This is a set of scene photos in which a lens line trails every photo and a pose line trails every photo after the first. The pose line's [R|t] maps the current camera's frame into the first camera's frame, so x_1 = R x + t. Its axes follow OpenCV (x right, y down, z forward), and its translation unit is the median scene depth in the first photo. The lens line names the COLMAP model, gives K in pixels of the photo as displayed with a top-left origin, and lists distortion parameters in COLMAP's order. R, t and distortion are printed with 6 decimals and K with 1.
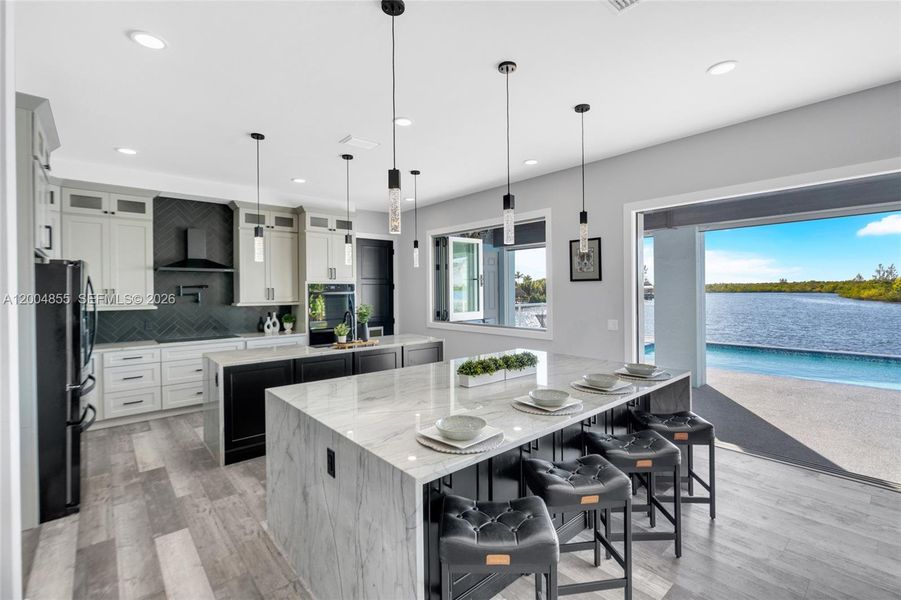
lens RADIAL K [[402.4, 0, 450.2], [0, 402.4, 295.3], [0, 0, 1]] dist [0.002814, 0.000552]
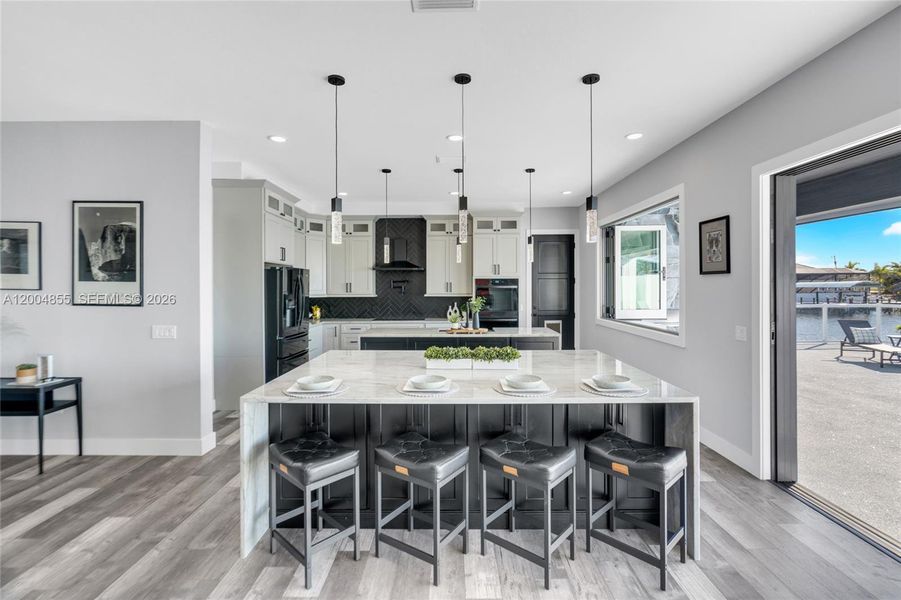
lens RADIAL K [[404.5, 0, 451.1], [0, 404.5, 290.7], [0, 0, 1]] dist [-0.002769, -0.000102]
pose [[0.756564, 0.014281, -0.653764, 0.382358], [-0.011880, 0.999897, 0.008095, -0.002846], [0.653812, 0.001642, 0.756655, 0.073840]]
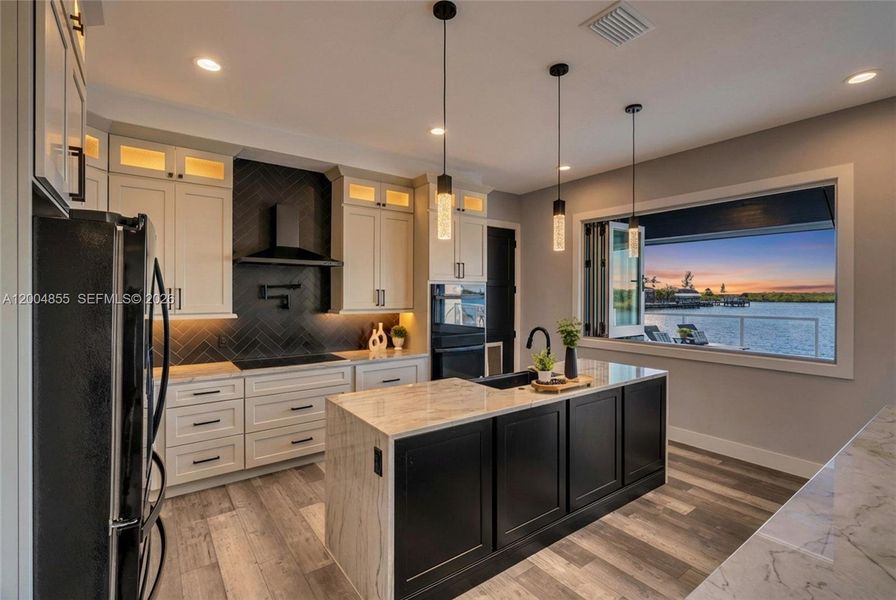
lens RADIAL K [[408.1, 0, 448.0], [0, 408.1, 300.0], [0, 0, 1]] dist [0.008608, 0.000085]
pose [[0.996598, 0.013171, -0.081356, -0.279453], [-0.013238, 0.999912, -0.000273, -0.000797], [0.081345, 0.001349, 0.996685, 0.297253]]
